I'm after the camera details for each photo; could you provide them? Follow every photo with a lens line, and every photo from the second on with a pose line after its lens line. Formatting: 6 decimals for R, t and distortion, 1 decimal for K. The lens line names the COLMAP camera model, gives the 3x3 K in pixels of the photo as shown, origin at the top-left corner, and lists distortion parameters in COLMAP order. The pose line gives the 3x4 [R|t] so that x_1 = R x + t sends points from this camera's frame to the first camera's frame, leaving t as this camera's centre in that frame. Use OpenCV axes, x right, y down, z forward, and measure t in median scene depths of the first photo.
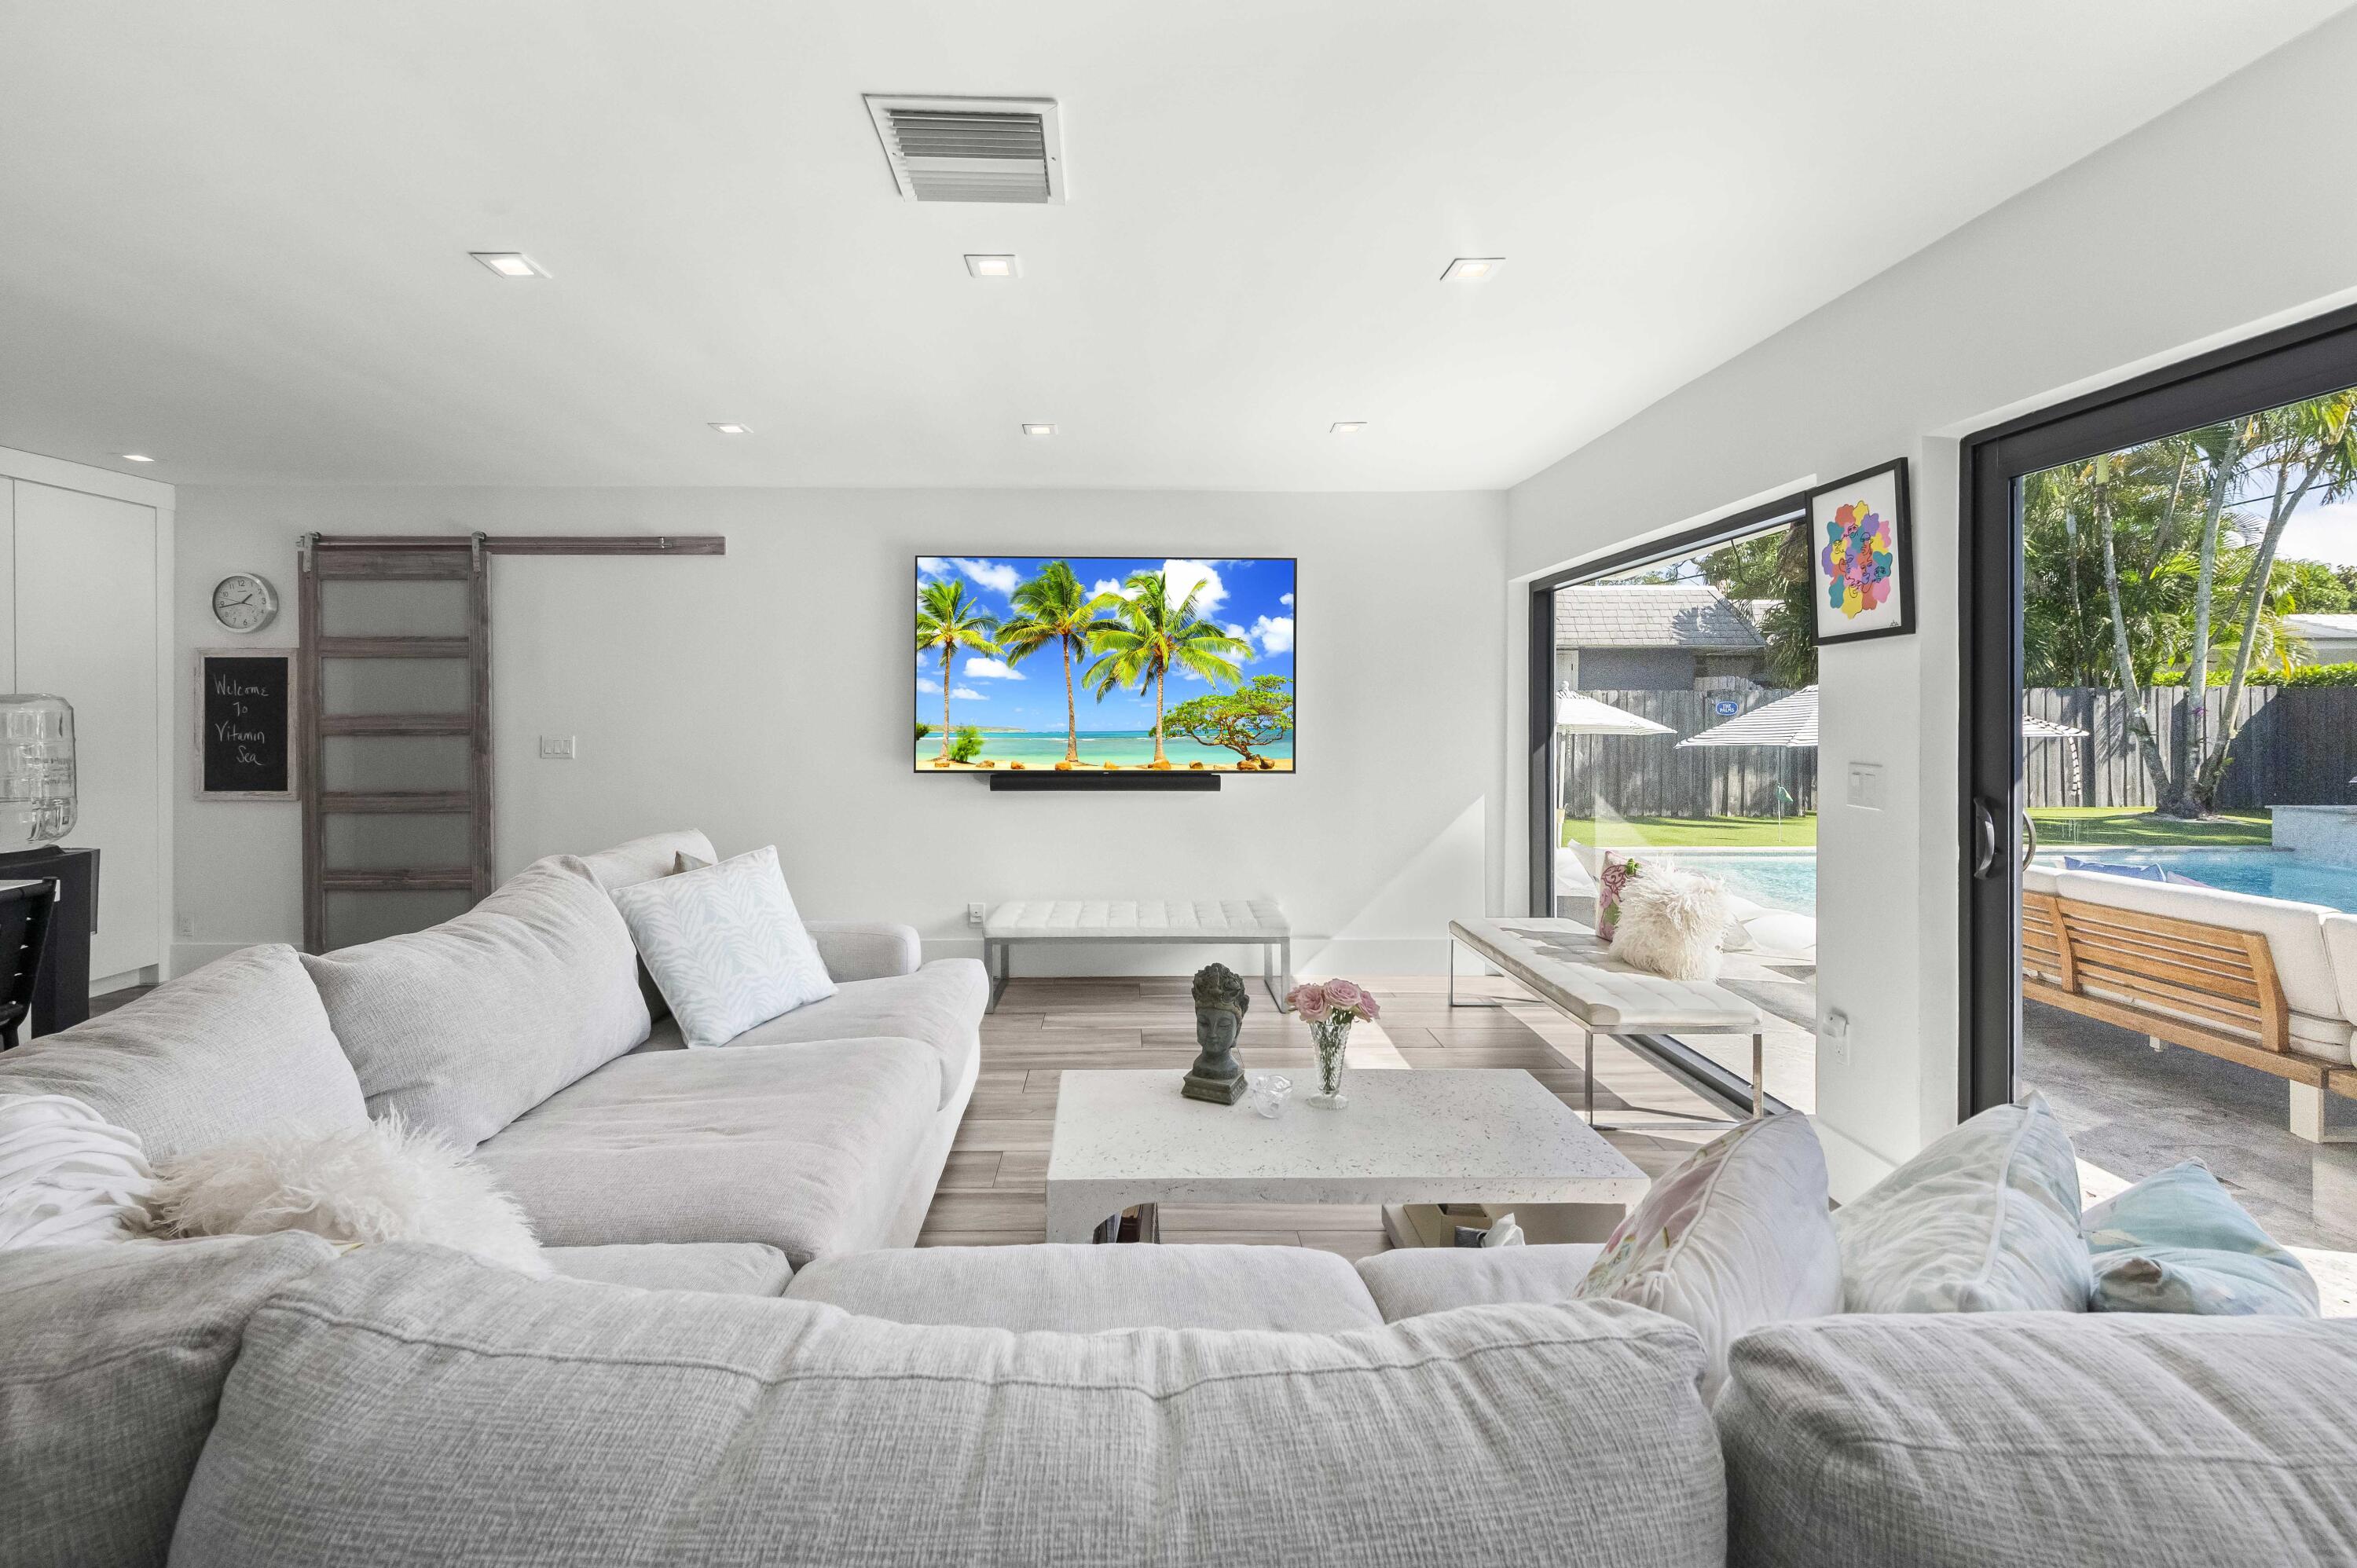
lens RADIAL K [[953.8, 0, 1150.8], [0, 953.8, 715.5], [0, 0, 1]] dist [-0.002029, 0.000984]
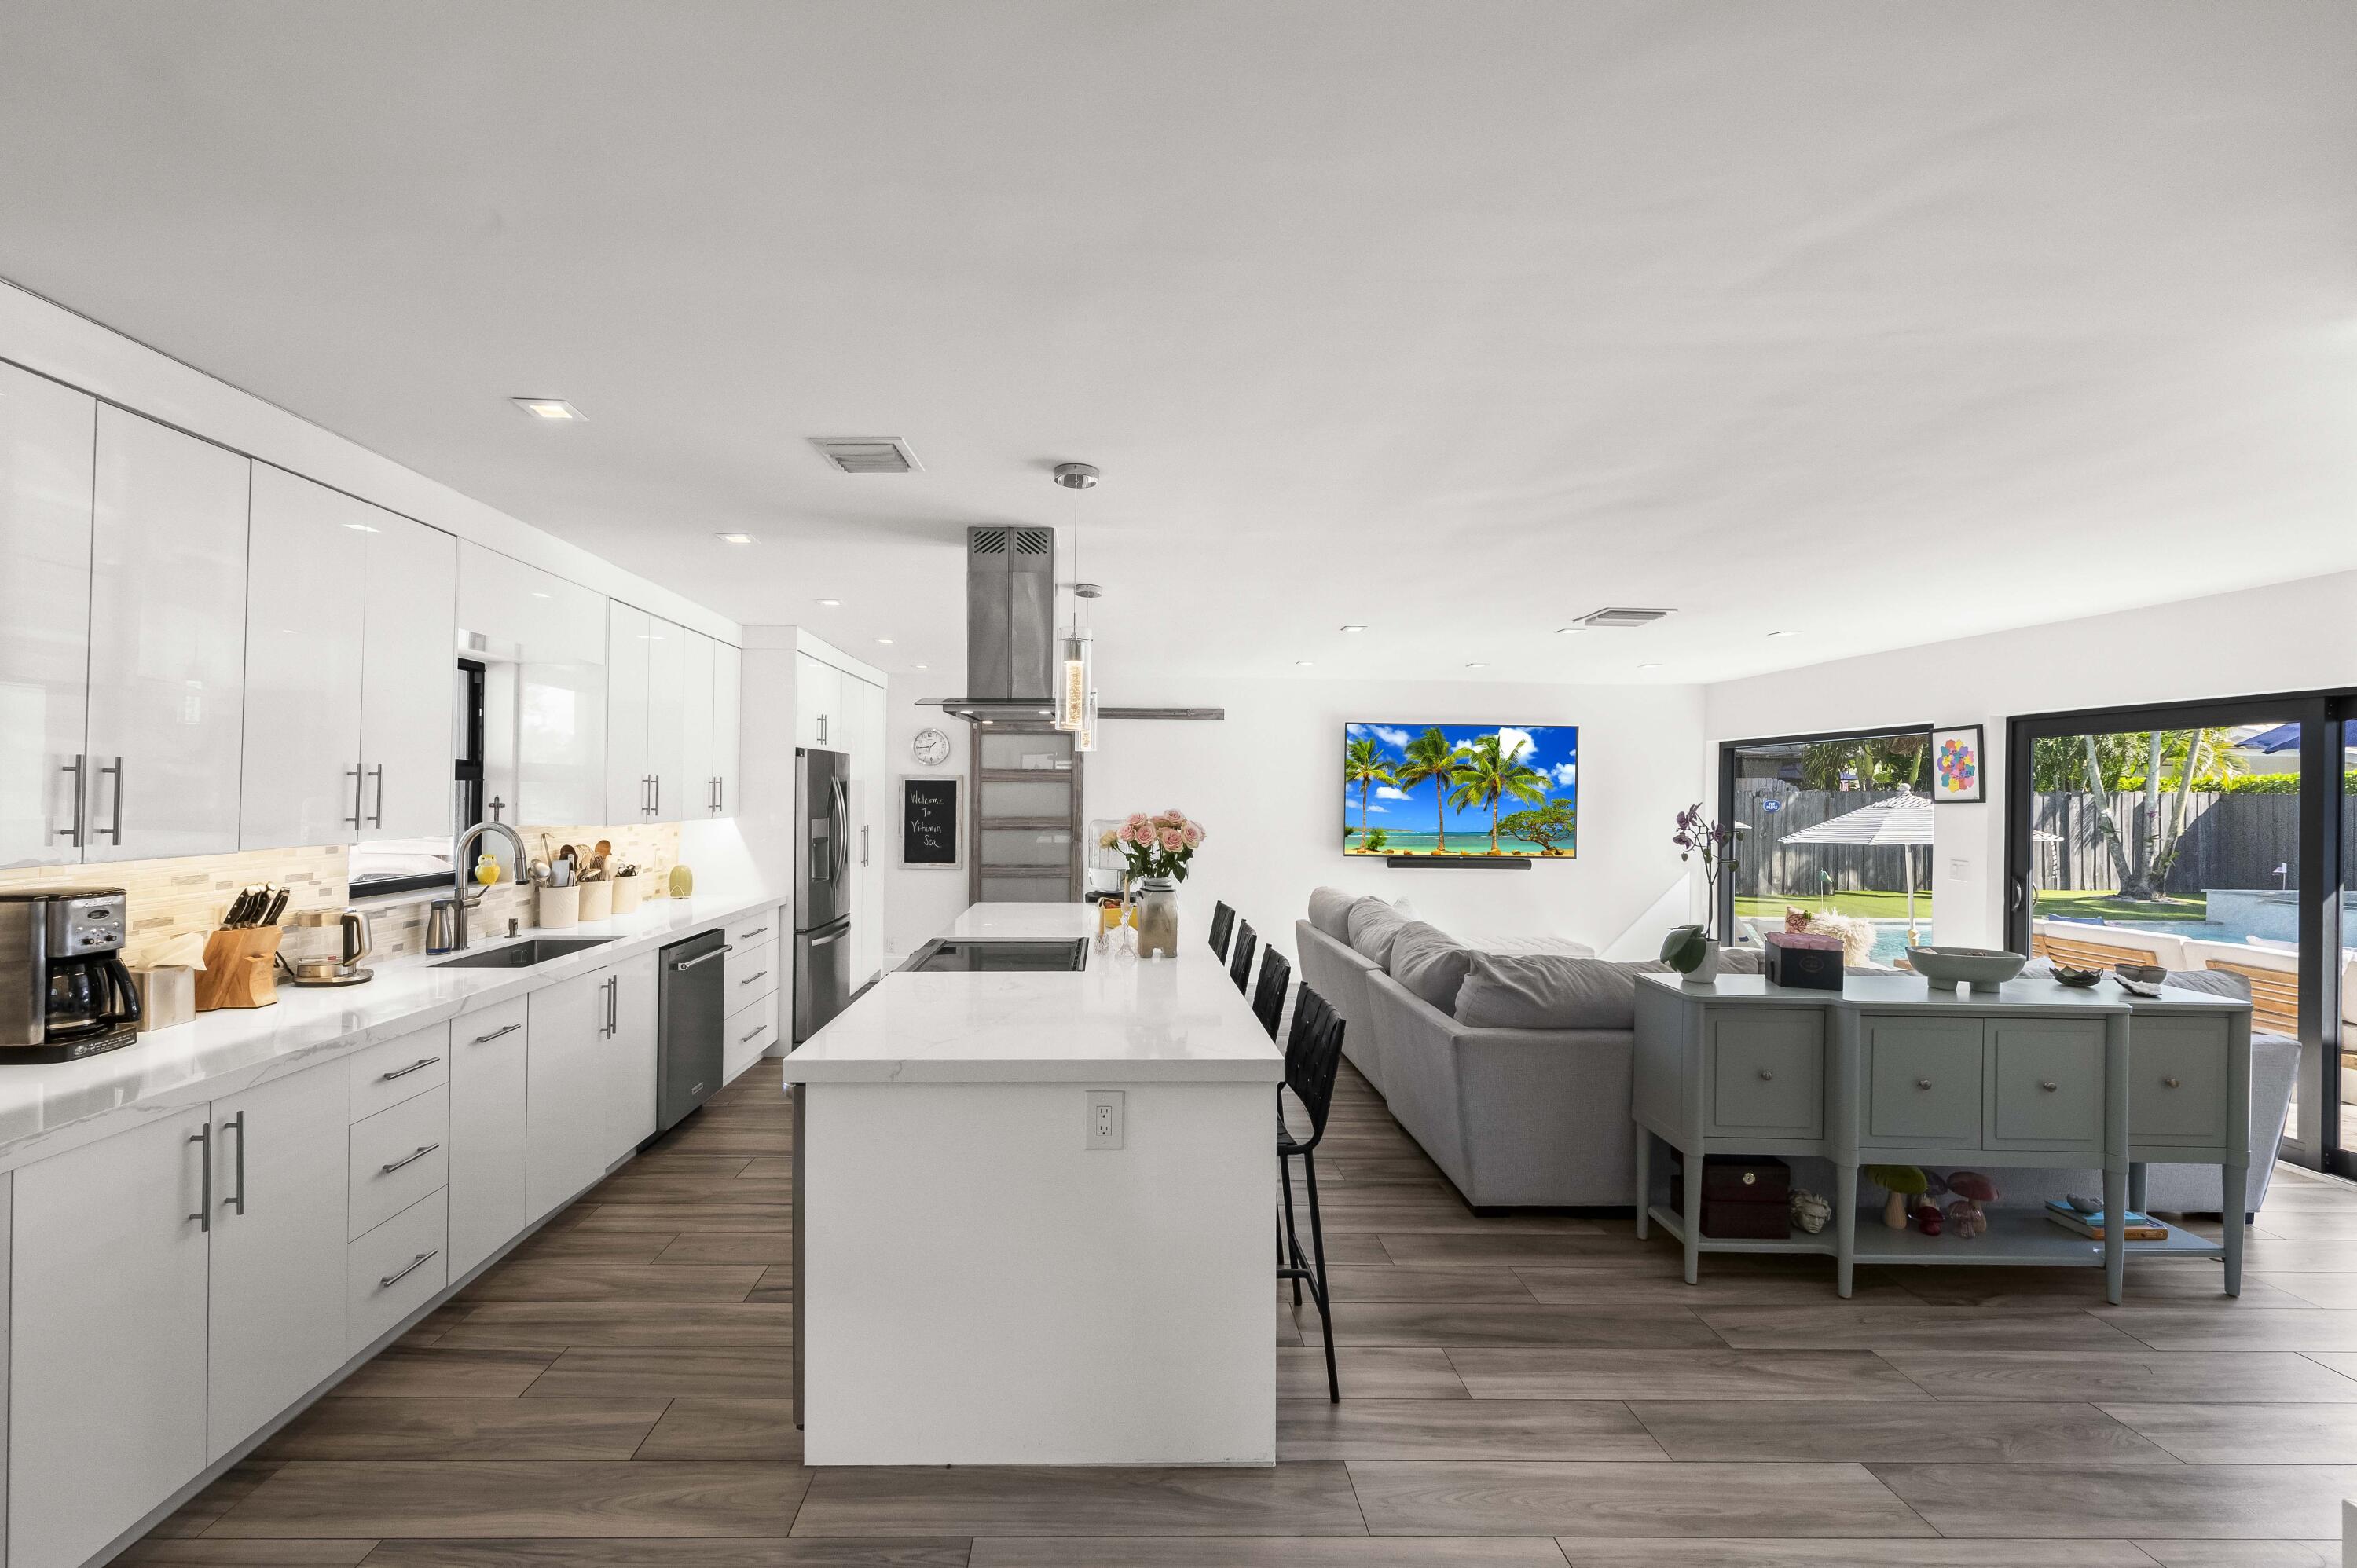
lens RADIAL K [[953.8, 0, 1124.0], [0, 953.8, 788.2], [0, 0, 1]] dist [-0.002029, 0.000984]
pose [[0.999940, 0.010828, -0.001914, -0.623303], [-0.010837, 0.999932, -0.004391, -0.045247], [0.001867, 0.004411, 0.999989, -0.635391]]
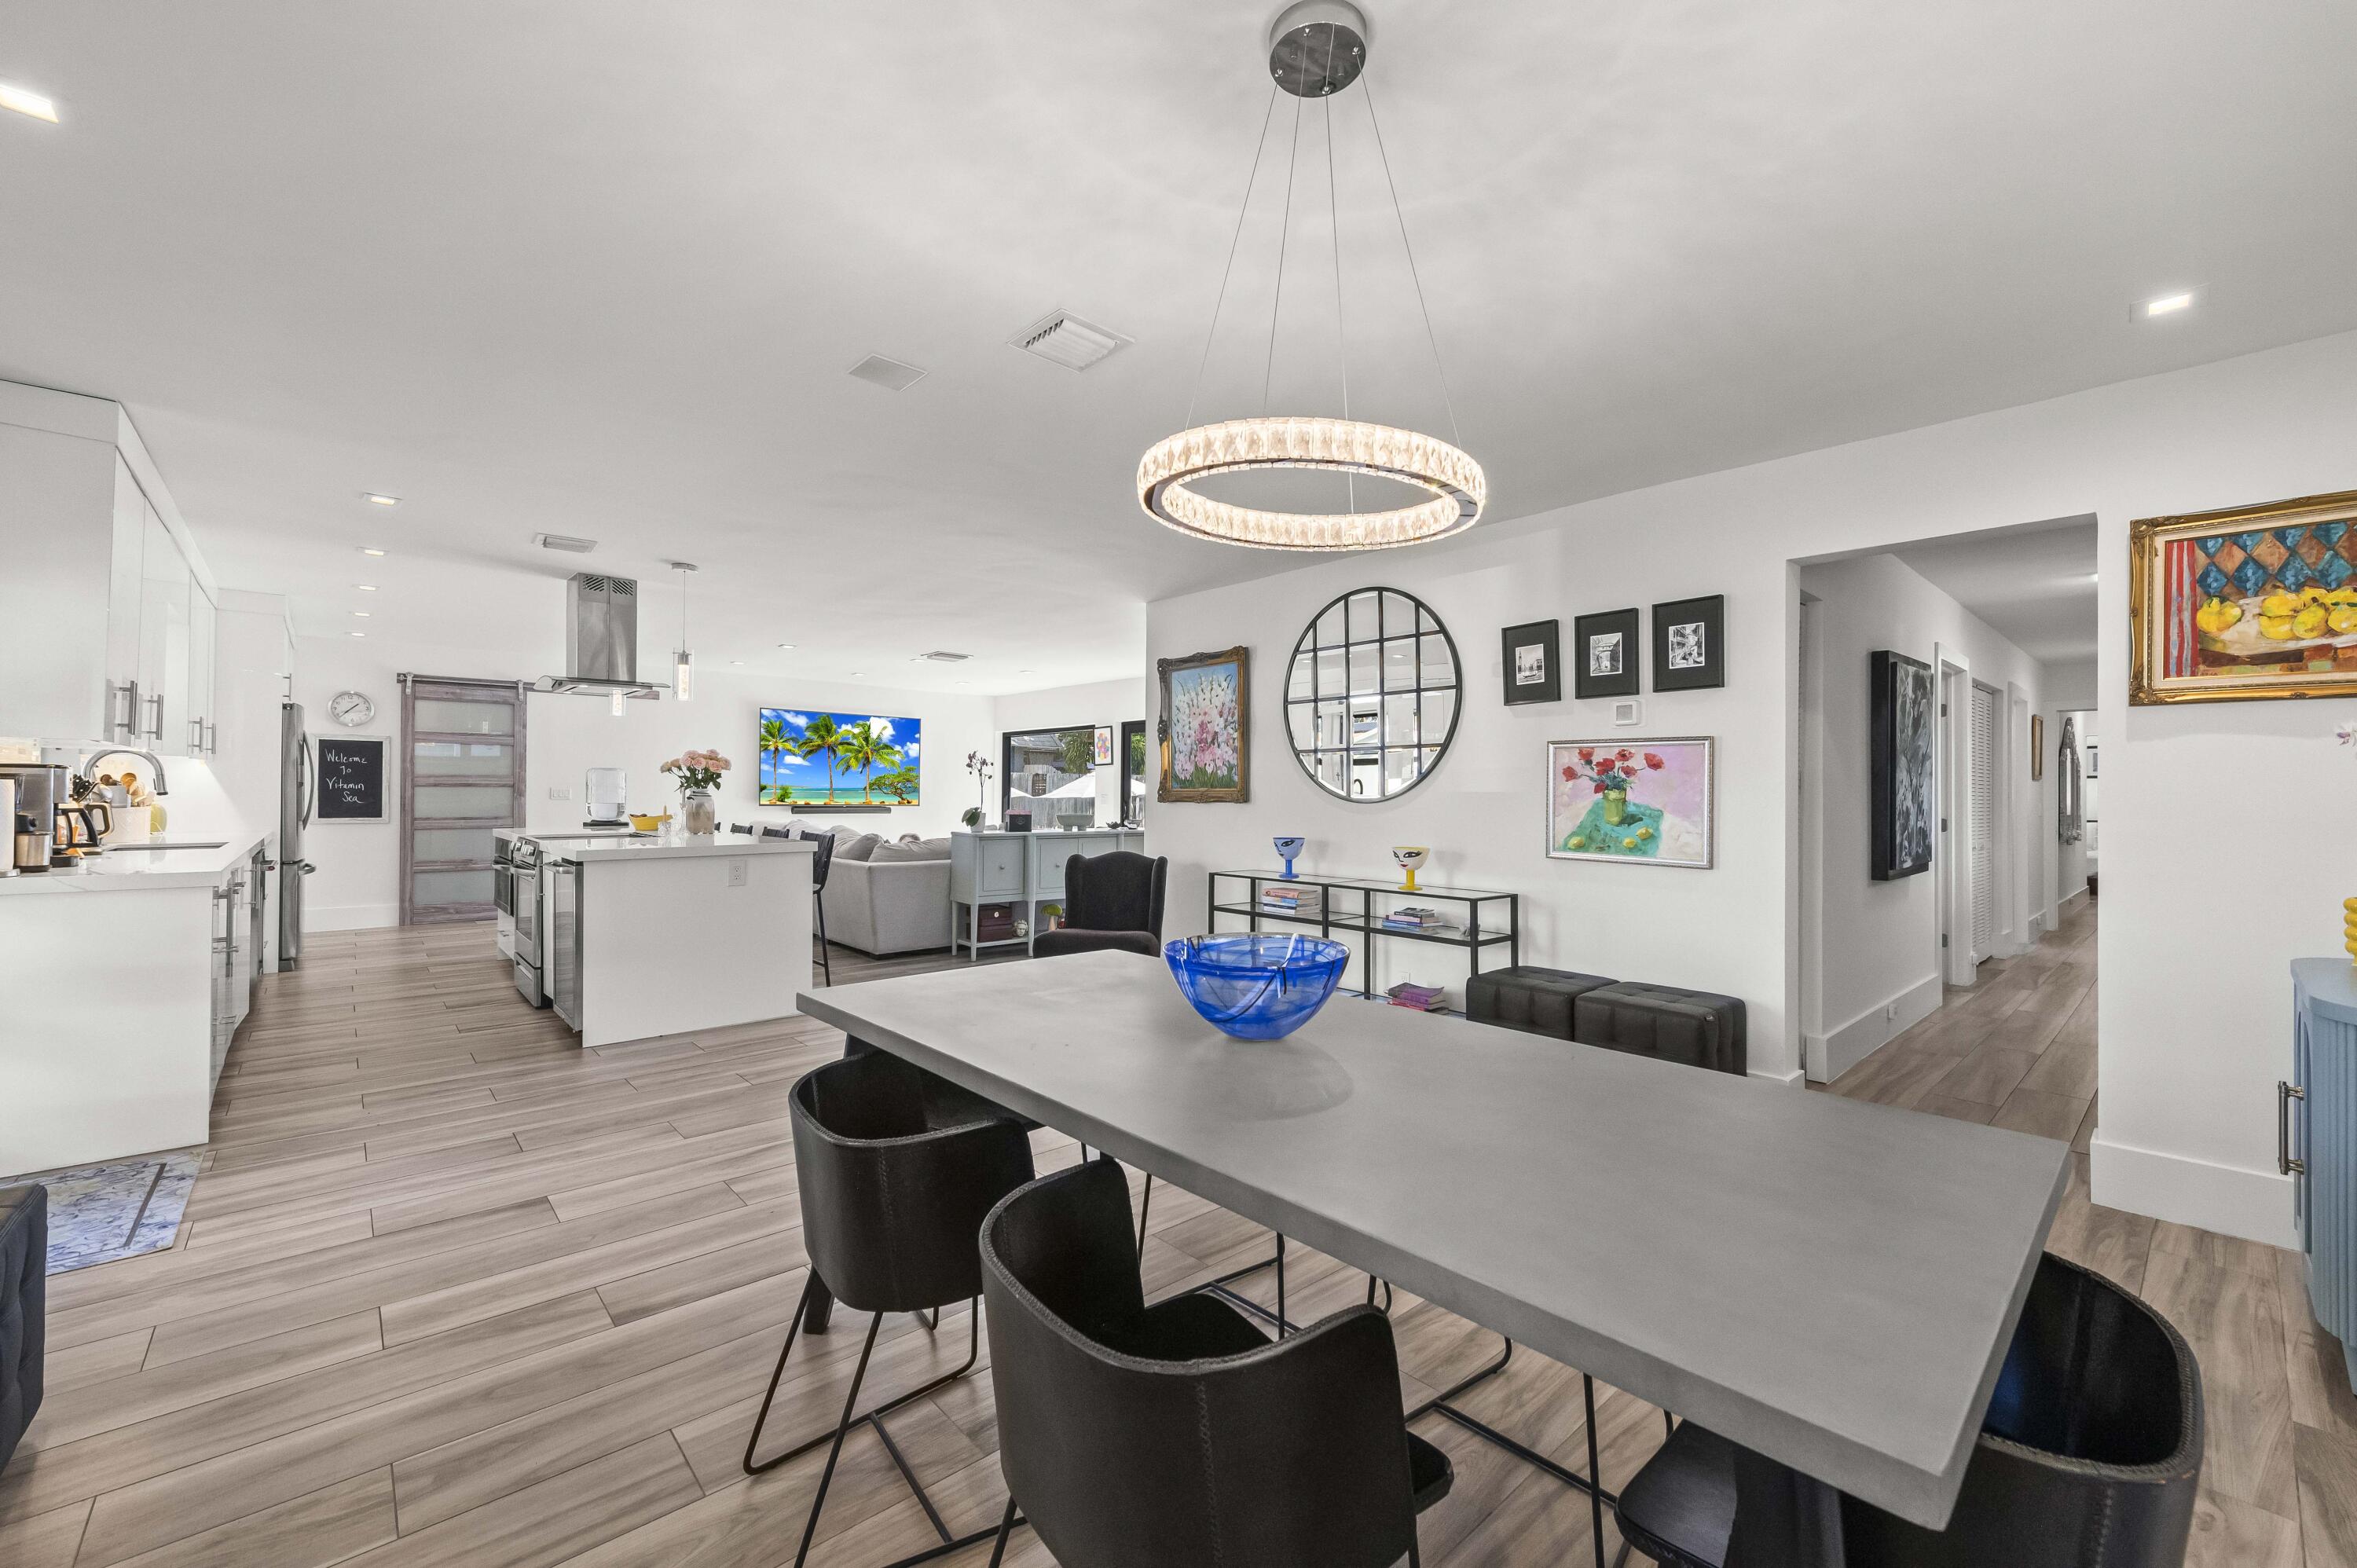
lens RADIAL K [[953.8, 0, 1193.6], [0, 953.8, 790.6], [0, 0, 1]] dist [-0.002029, 0.000984]
pose [[0.745110, 0.008481, 0.666887, -0.974312], [-0.007548, 0.999962, -0.004283, 0.025979], [-0.666898, -0.001842, 0.745146, -1.324984]]
